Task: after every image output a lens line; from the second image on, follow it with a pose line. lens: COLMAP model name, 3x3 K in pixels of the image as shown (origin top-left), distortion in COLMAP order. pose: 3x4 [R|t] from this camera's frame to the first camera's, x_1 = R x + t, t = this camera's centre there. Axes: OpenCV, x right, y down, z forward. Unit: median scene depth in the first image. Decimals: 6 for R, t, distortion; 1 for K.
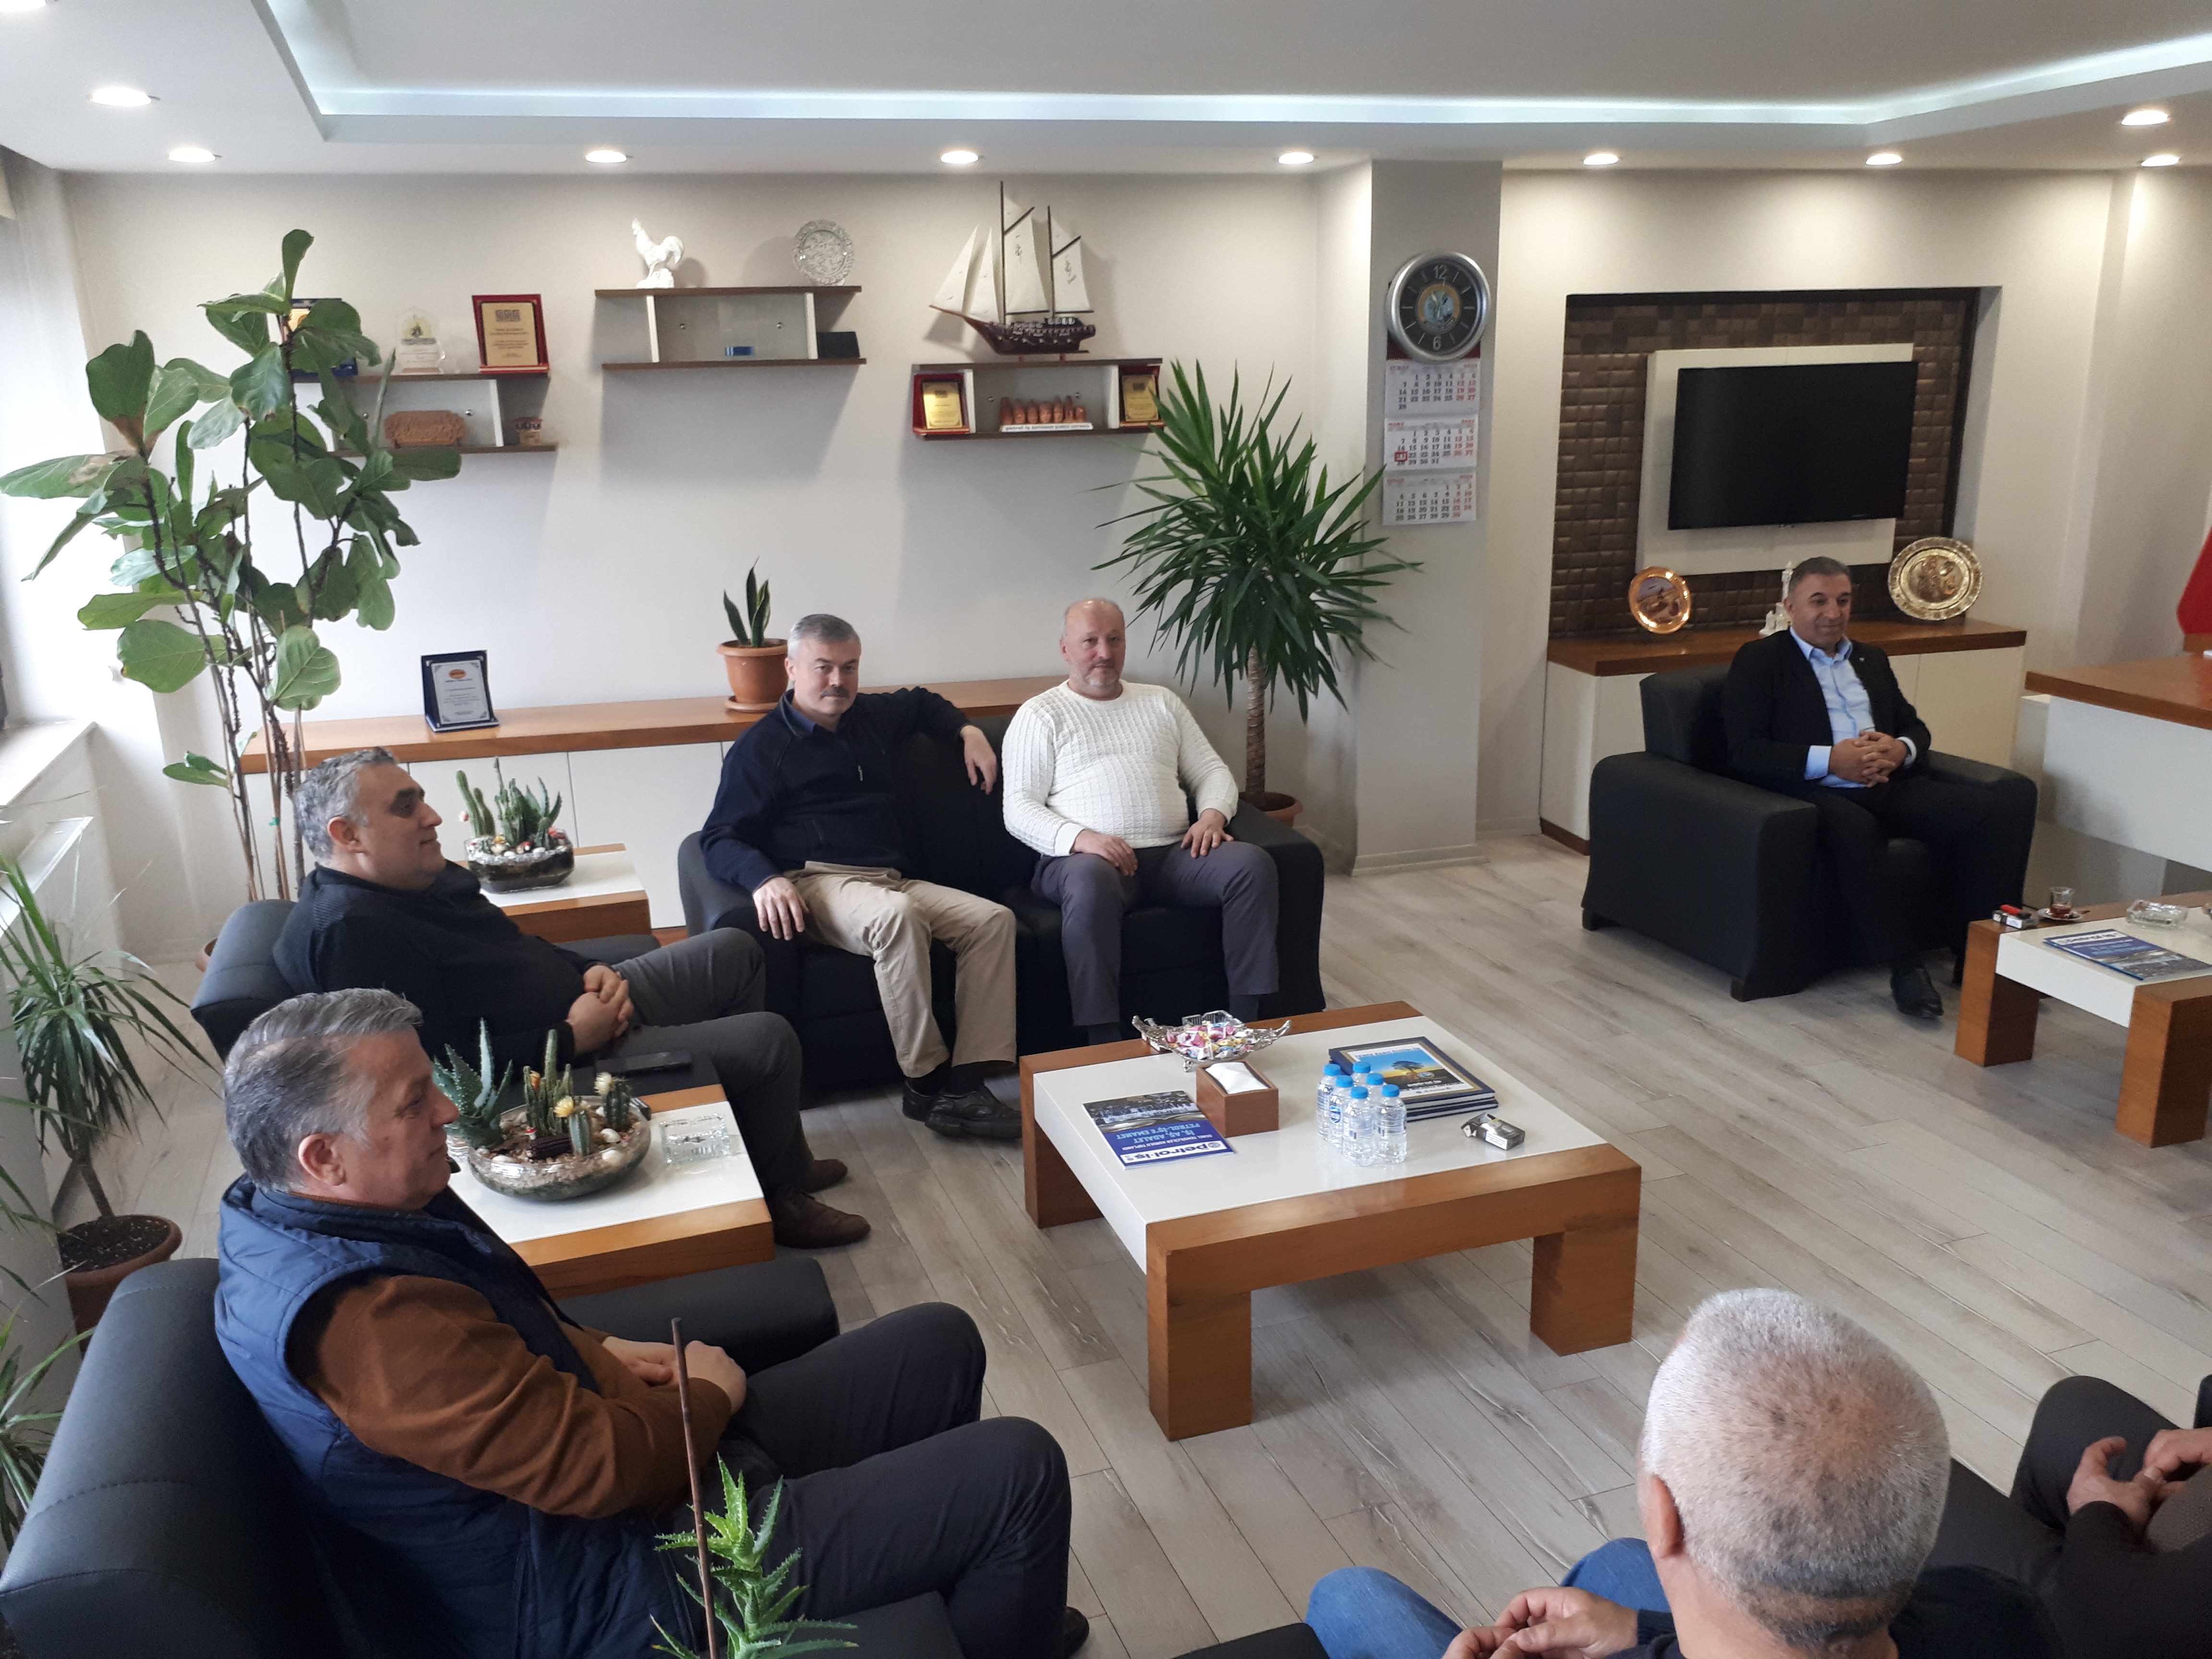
lens RADIAL K [[1735.2, 0, 1108.9], [0, 1735.2, 826.1], [0, 0, 1]] dist [-0.011217, -0.010761]
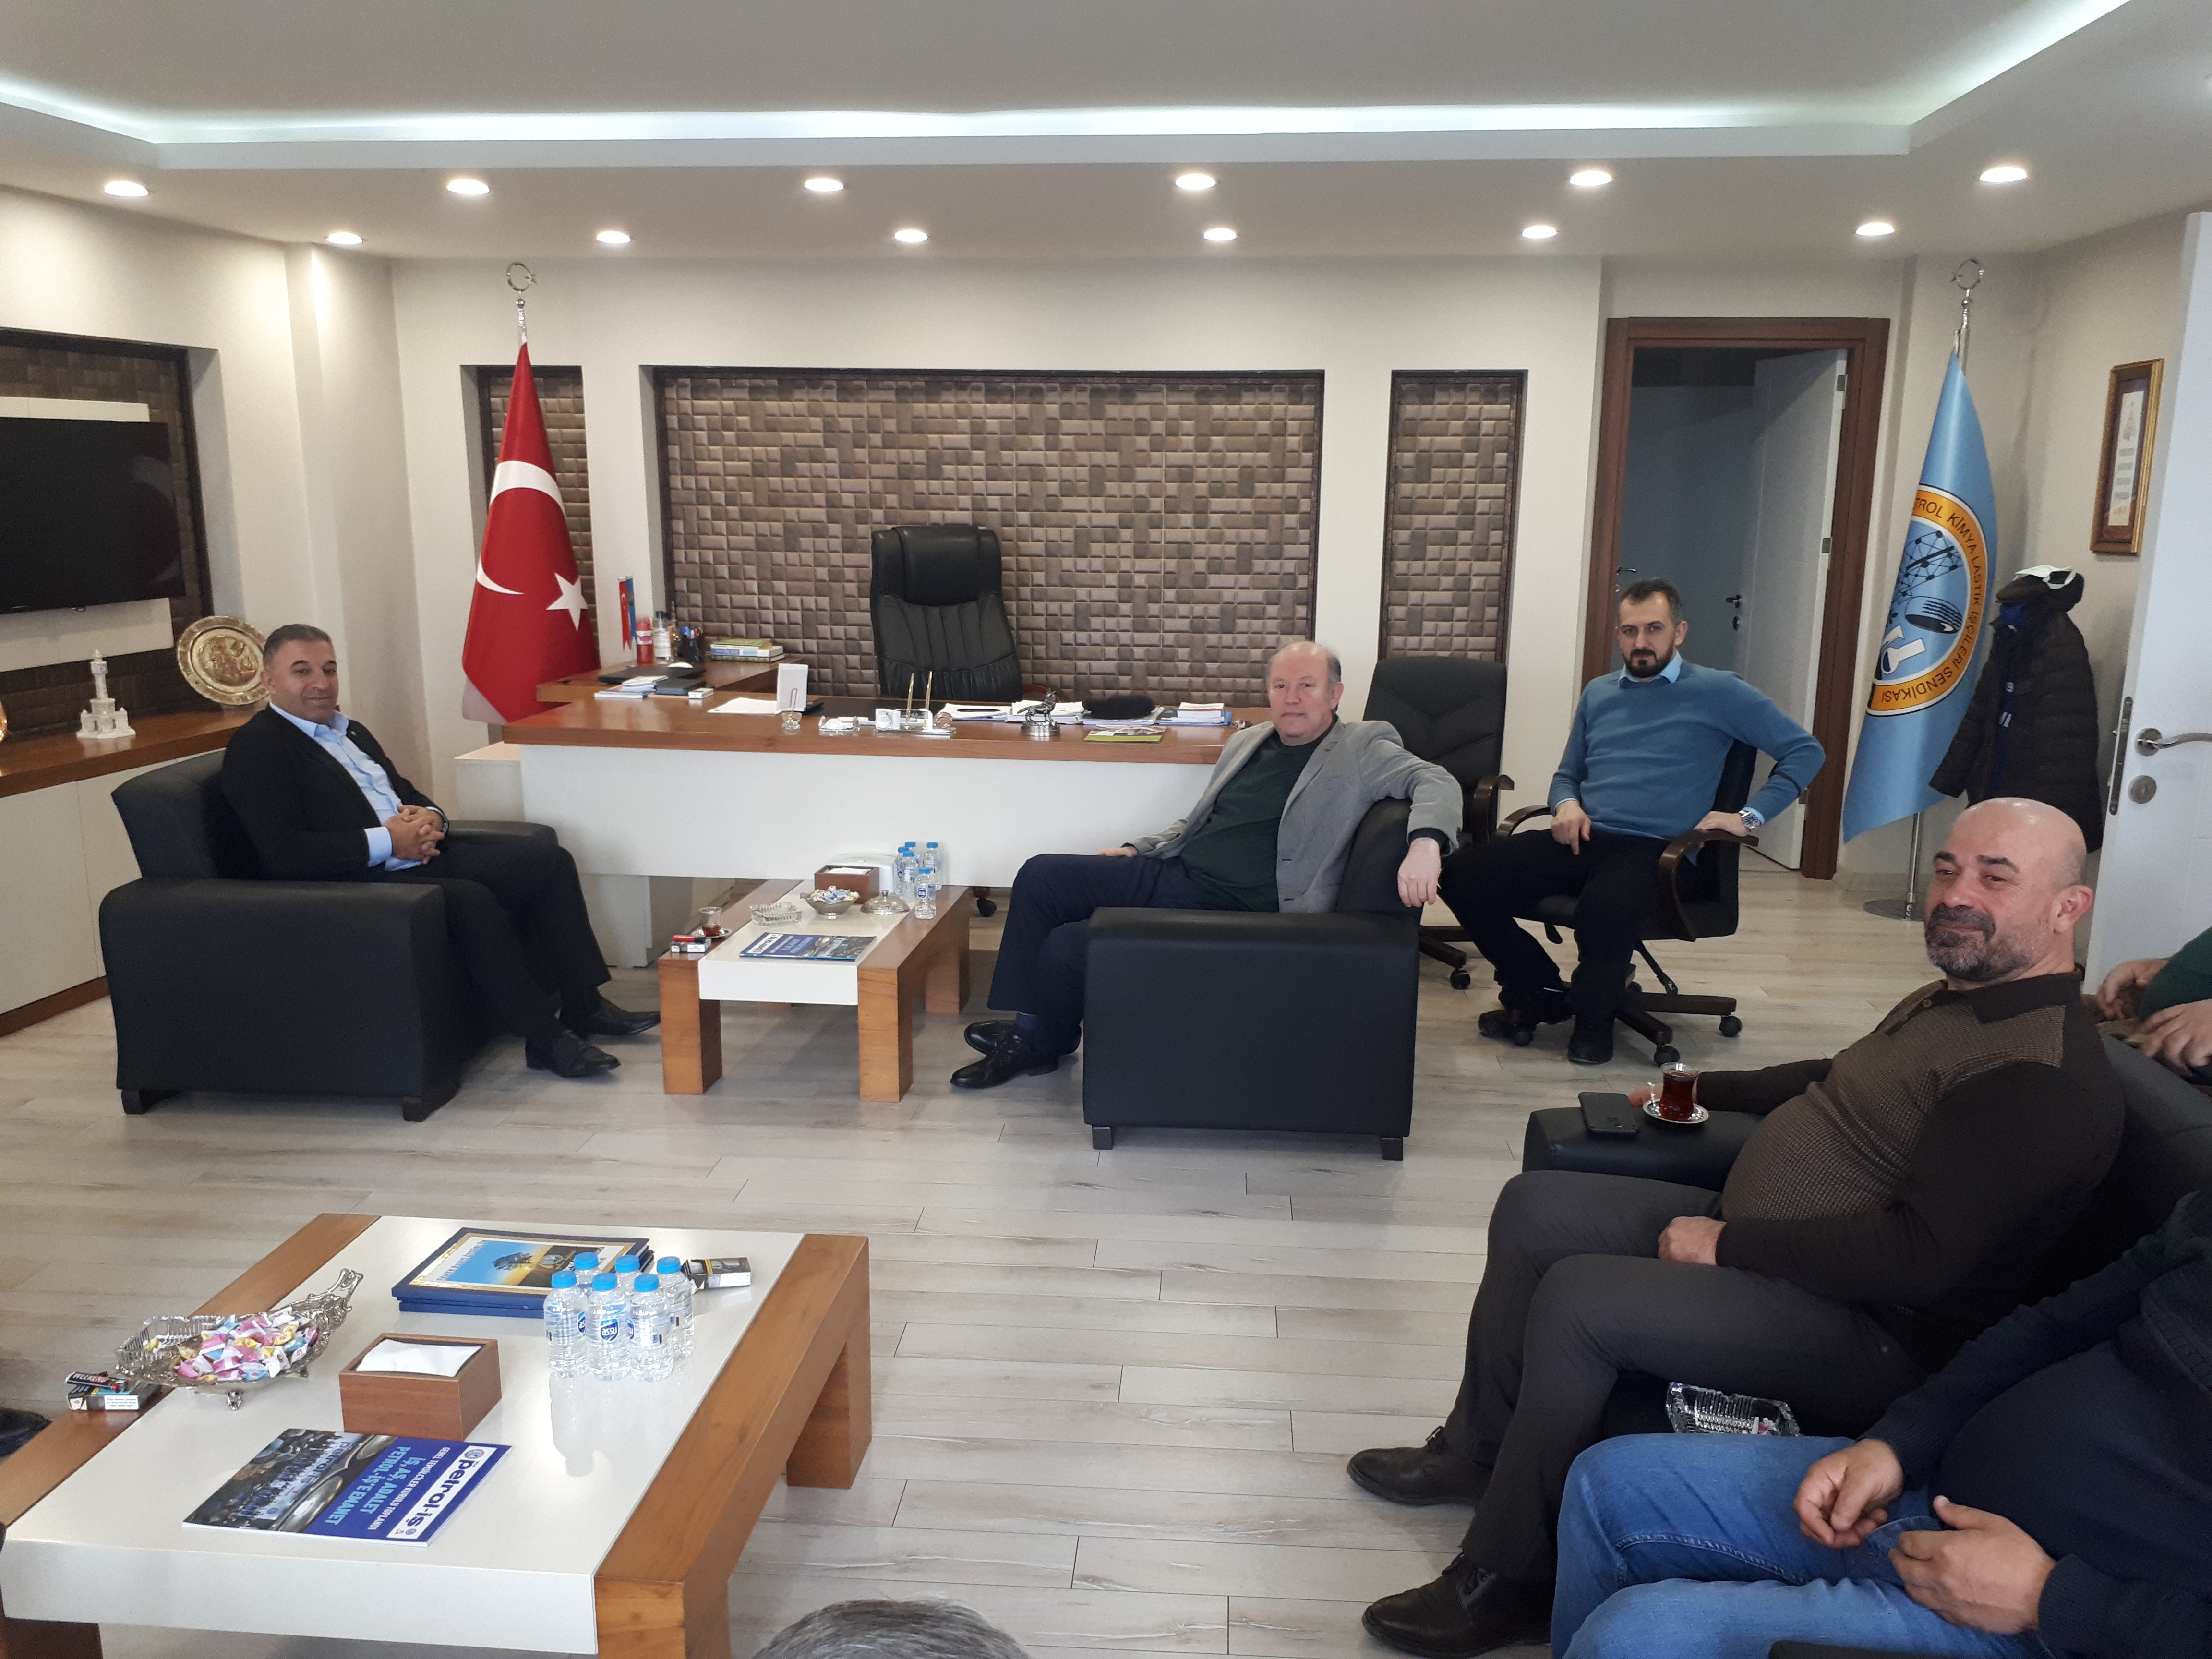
lens RADIAL K [[1735.2, 0, 1114.4], [0, 1735.2, 843.6], [0, 0, 1]] dist [-0.011217, -0.010761]
pose [[0.383668, -0.157338, 0.909969, -0.253850], [0.214026, 0.973699, 0.078118, -0.026120], [-0.898327, 0.164786, 0.407251, 0.293876]]
